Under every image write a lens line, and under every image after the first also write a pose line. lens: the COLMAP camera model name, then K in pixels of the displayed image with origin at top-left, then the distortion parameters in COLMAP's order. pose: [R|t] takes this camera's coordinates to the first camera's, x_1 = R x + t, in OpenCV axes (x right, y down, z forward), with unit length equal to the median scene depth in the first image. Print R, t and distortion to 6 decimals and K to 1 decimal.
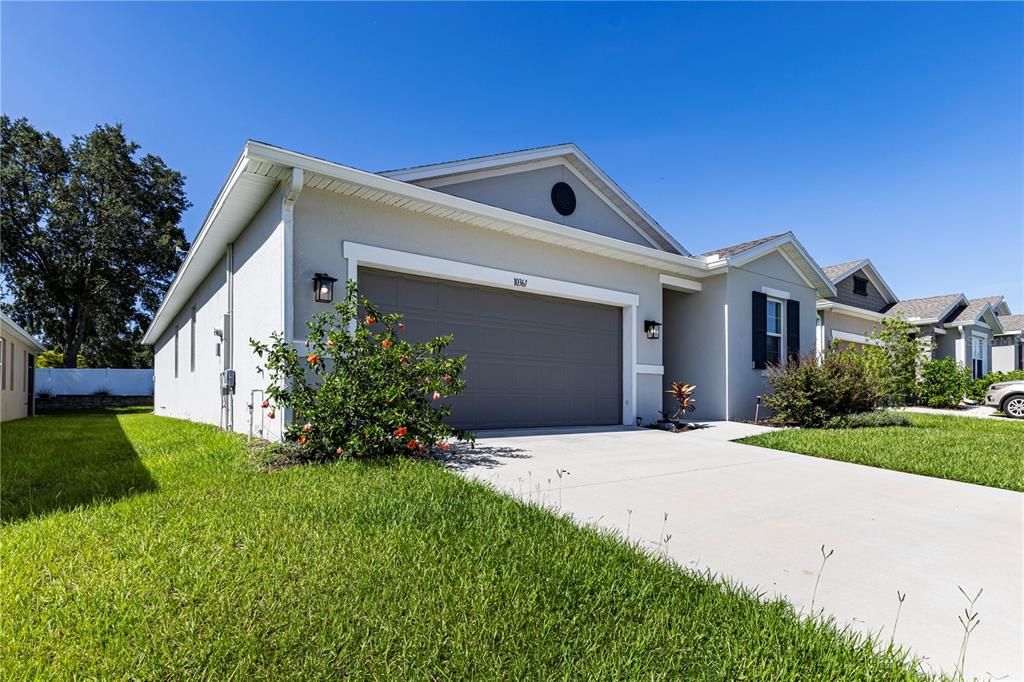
lens RADIAL K [[535.7, 0, 527.4], [0, 535.7, 400.0], [0, 0, 1]] dist [-0.004813, -0.000296]
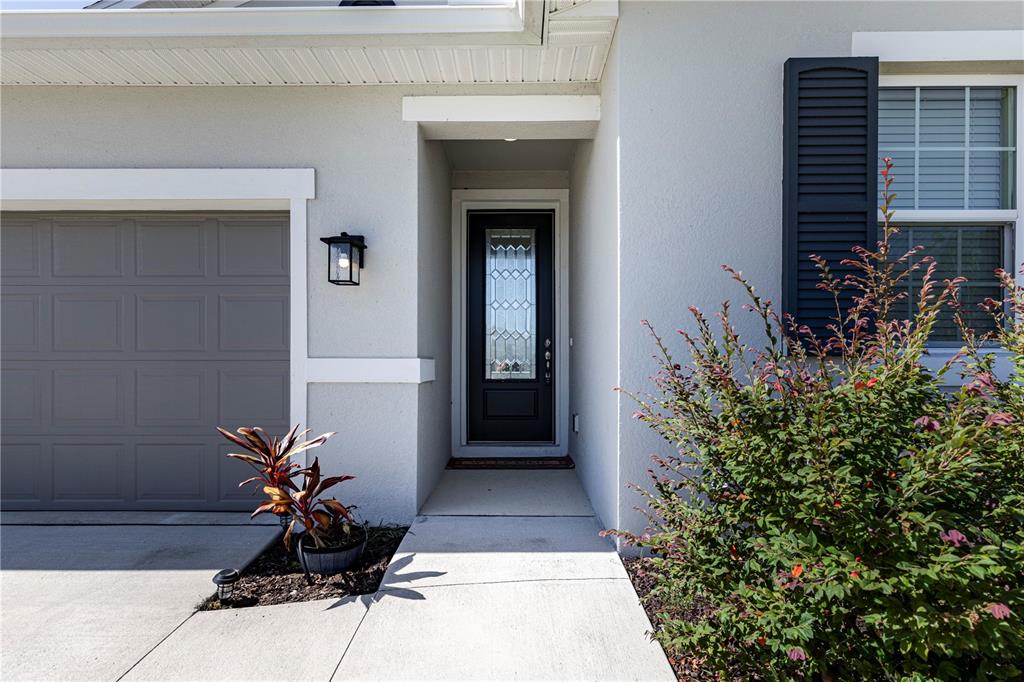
lens RADIAL K [[477.3, 0, 526.3], [0, 477.3, 368.0], [0, 0, 1]] dist [0.010153, 0.000020]
pose [[0.793288, -0.000753, -0.608847, 0.462062], [-0.000892, 0.999997, -0.002399, -0.052606], [0.608846, 0.002446, 0.793284, 0.734638]]
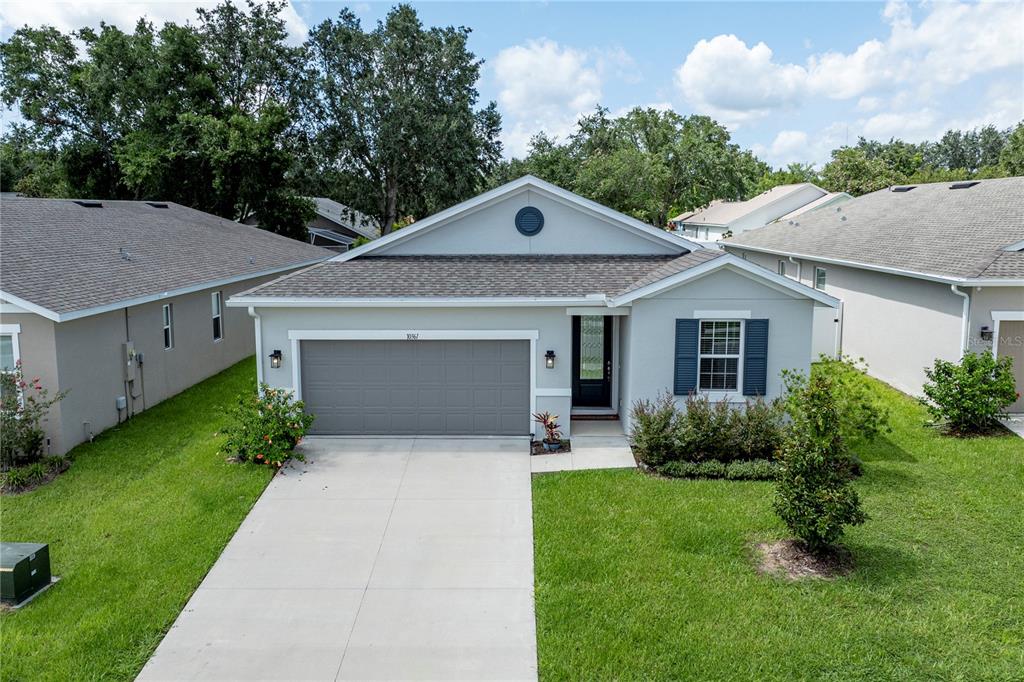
lens RADIAL K [[852.7, 0, 529.3], [0, 852.7, 340.5], [0, 0, 1]] dist [-0.025025, -0.009167]
pose [[0.782921, 0.091495, -0.615357, 1.179544], [0.001959, 0.988759, 0.149507, -0.399659], [0.622118, -0.118258, 0.773941, -0.394428]]
